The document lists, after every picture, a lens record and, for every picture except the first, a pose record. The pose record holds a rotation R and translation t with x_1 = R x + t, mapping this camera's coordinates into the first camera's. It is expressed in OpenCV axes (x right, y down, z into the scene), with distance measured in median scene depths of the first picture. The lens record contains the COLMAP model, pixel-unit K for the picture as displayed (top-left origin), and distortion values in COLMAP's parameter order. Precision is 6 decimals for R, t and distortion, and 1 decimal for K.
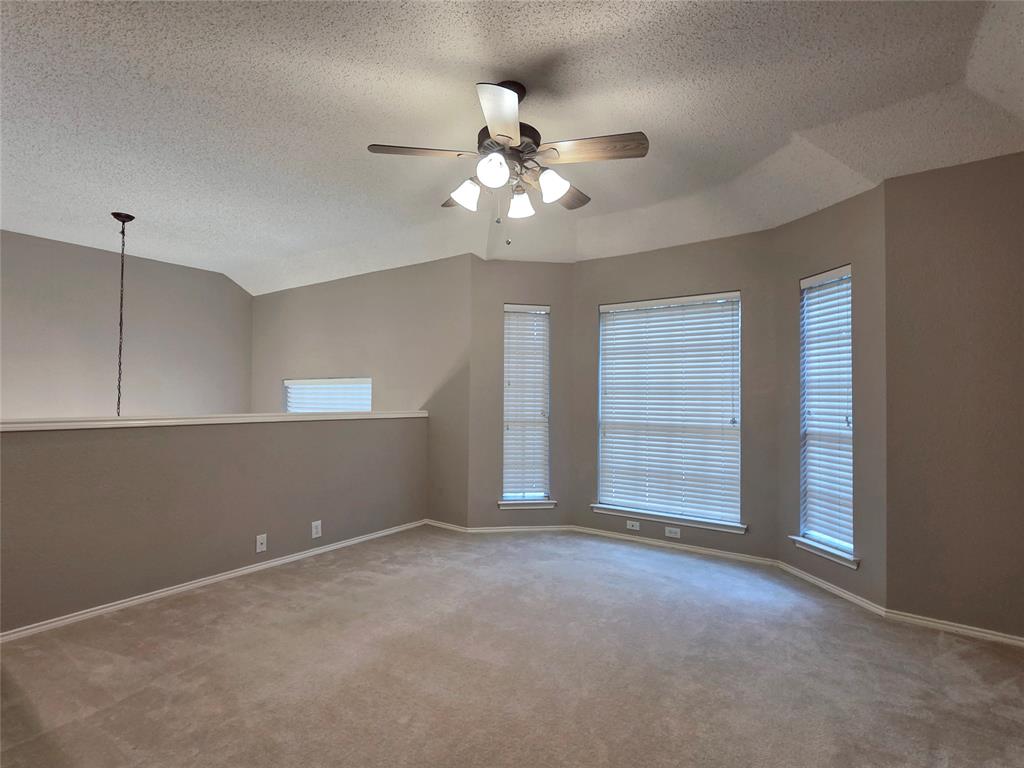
lens RADIAL K [[532.6, 0, 515.3], [0, 532.6, 387.5], [0, 0, 1]] dist [-0.013066, 0.000385]
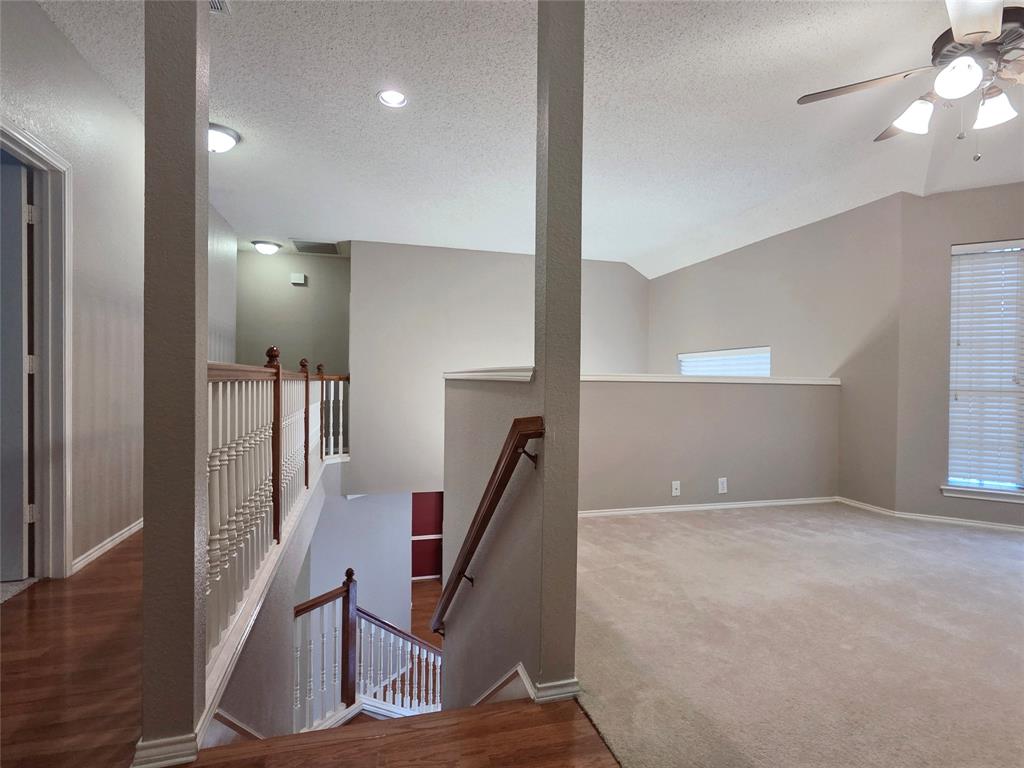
lens RADIAL K [[528.9, 0, 506.5], [0, 528.9, 385.5], [0, 0, 1]] dist [0.003504, 0.000106]
pose [[0.764719, 0.004330, -0.644349, -0.029001], [0.014702, 0.999600, 0.024166, 0.045051], [0.644196, -0.027953, 0.764350, -0.111199]]
